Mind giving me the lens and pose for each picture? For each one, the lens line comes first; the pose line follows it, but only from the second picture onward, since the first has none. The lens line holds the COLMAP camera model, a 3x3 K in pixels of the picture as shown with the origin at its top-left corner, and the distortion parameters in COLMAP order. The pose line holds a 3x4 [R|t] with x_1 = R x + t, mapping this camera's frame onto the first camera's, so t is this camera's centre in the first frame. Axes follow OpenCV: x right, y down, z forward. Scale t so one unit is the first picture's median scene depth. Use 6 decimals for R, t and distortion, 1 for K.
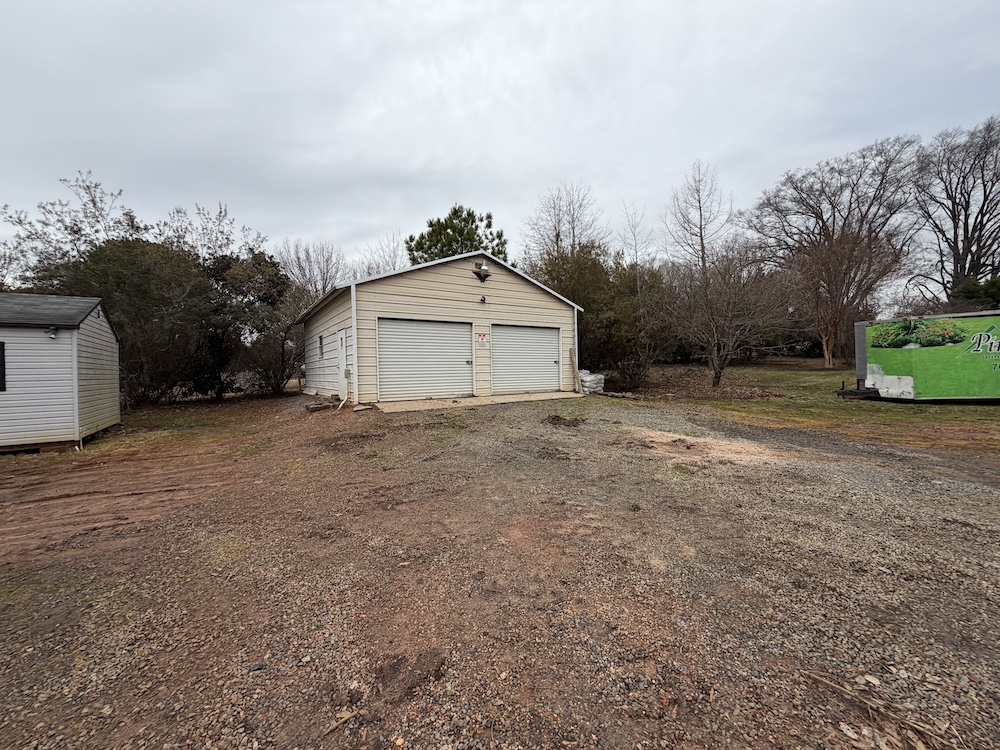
lens RADIAL K [[395.5, 0, 498.7], [0, 395.5, 376.6], [0, 0, 1]] dist [-0.000187, -0.000068]
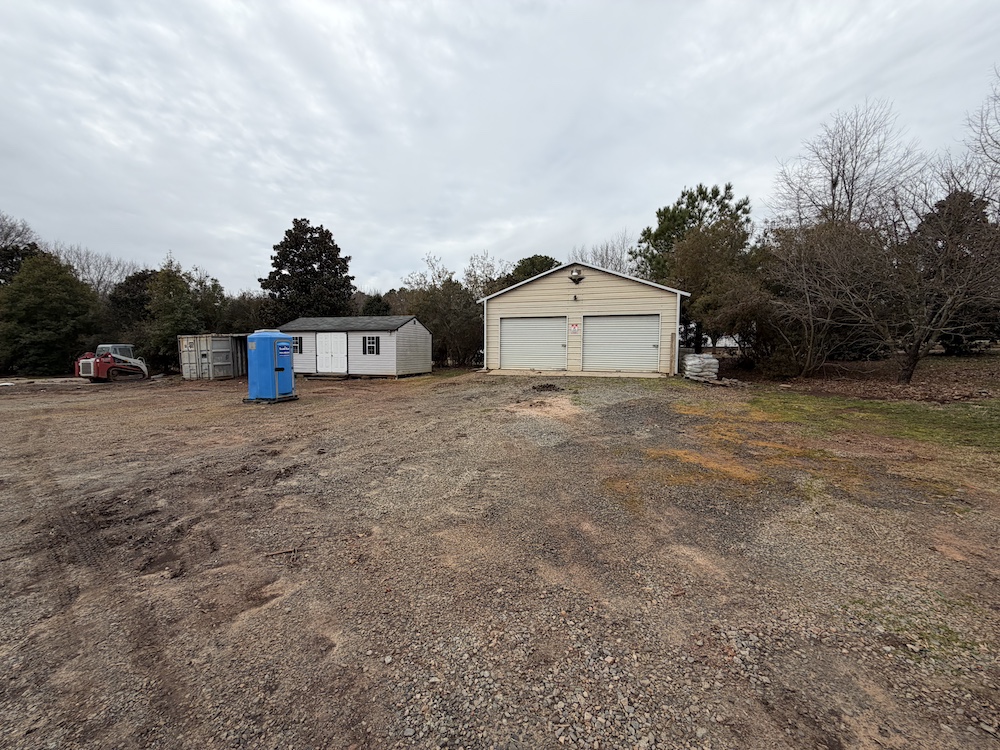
lens RADIAL K [[395.5, 0, 498.7], [0, 395.5, 376.6], [0, 0, 1]] dist [-0.000187, -0.000068]
pose [[0.611369, 0.074786, -0.787804, 0.846508], [-0.030612, 0.997014, 0.070890, -0.018509], [0.790753, -0.019224, 0.611833, -0.012019]]
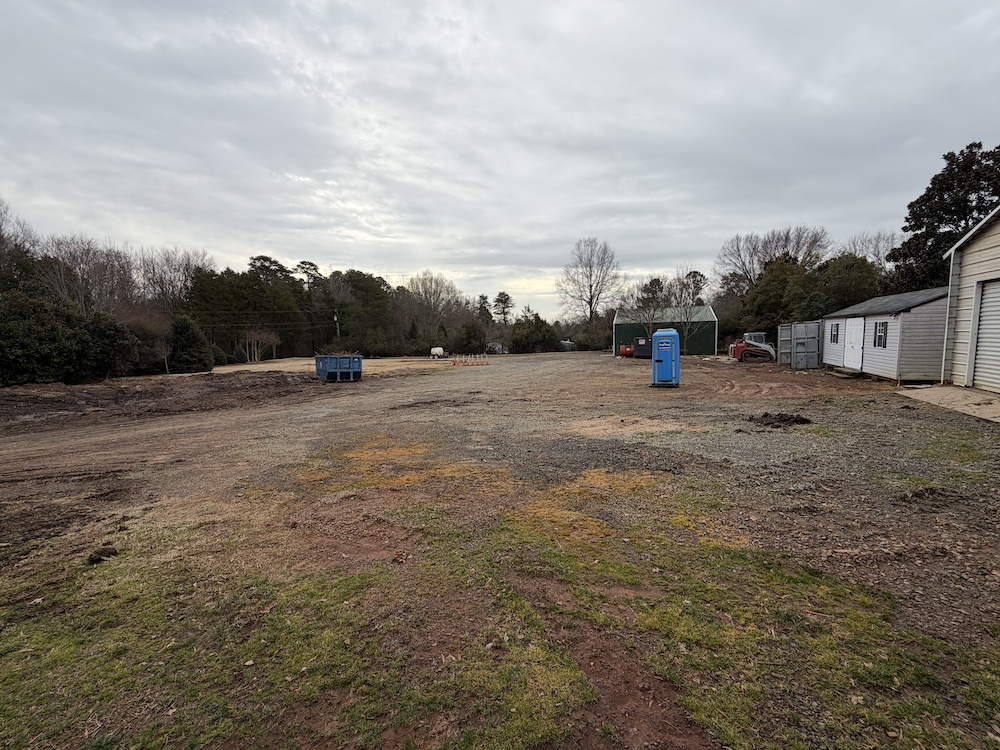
lens RADIAL K [[398.5, 0, 499.8], [0, 398.5, 370.7], [0, 0, 1]] dist [-0.001919, -0.000017]
pose [[-0.859642, 0.087023, -0.503431, 0.789209], [0.034373, 0.993005, 0.112956, -0.080541], [0.509739, 0.079797, -0.856620, 1.020900]]
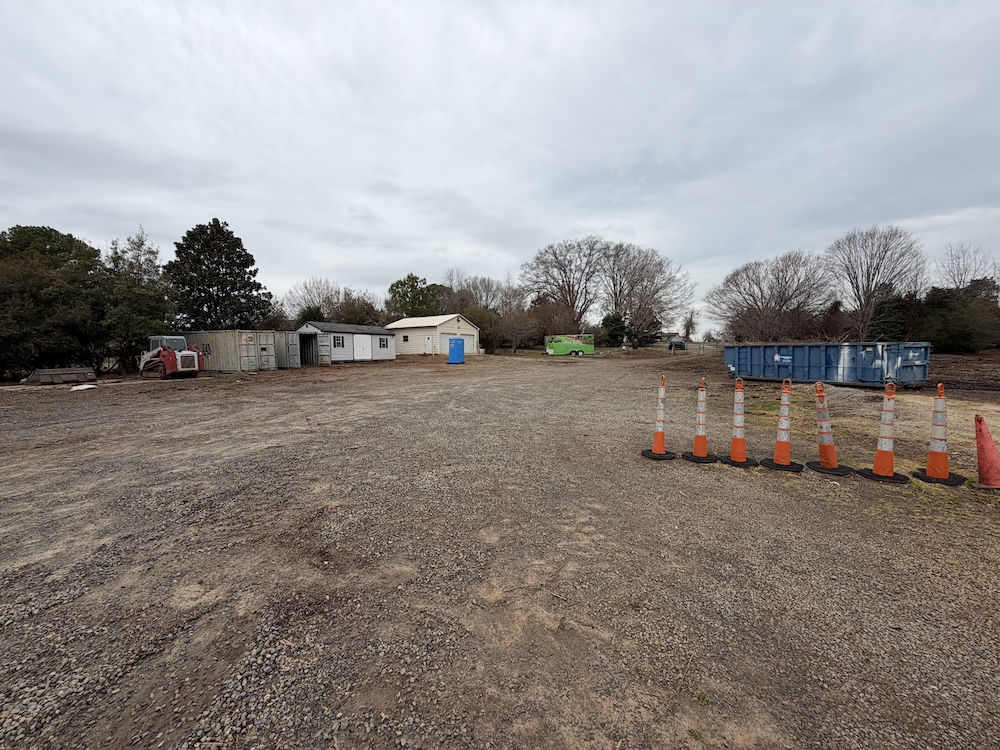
lens RADIAL K [[395.5, 0, 498.7], [0, 395.5, 376.6], [0, 0, 1]] dist [-0.000187, -0.000068]
pose [[0.897139, -0.018103, 0.441377, -1.316482], [0.004889, 0.999506, 0.031057, 0.146444], [-0.441721, -0.025704, 0.896784, -2.431784]]
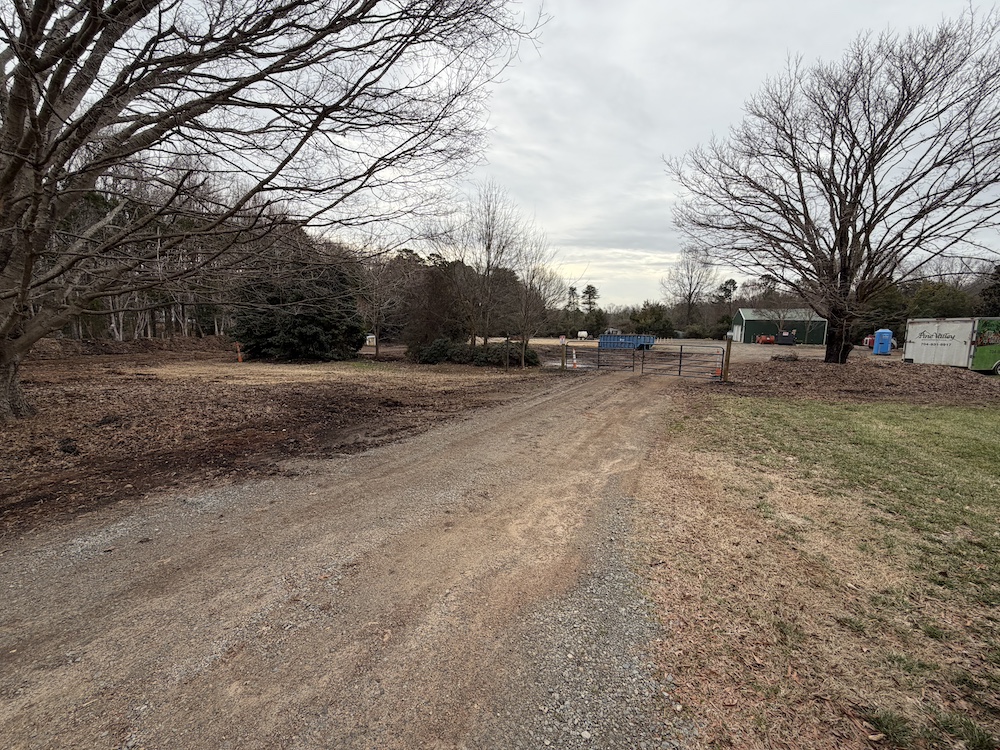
lens RADIAL K [[395.5, 0, 498.7], [0, 395.5, 376.6], [0, 0, 1]] dist [-0.000187, -0.000068]
pose [[-0.877977, 0.074802, -0.472822, 3.502889], [-0.004740, 0.986309, 0.164838, -0.168442], [0.478679, 0.146965, -0.865603, 1.353468]]
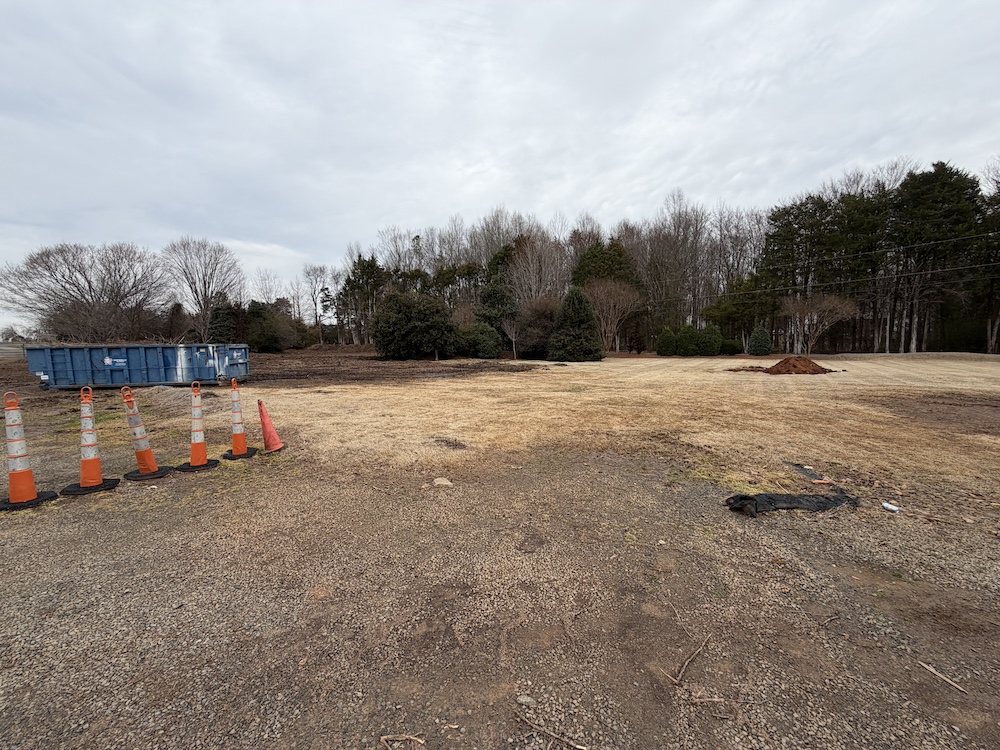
lens RADIAL K [[395.5, 0, 498.7], [0, 395.5, 376.6], [0, 0, 1]] dist [-0.000187, -0.000068]
pose [[-0.243681, -0.058055, 0.968116, -1.225227], [0.048336, 0.996239, 0.071908, 0.145643], [-0.968650, 0.064317, -0.239958, -2.635885]]
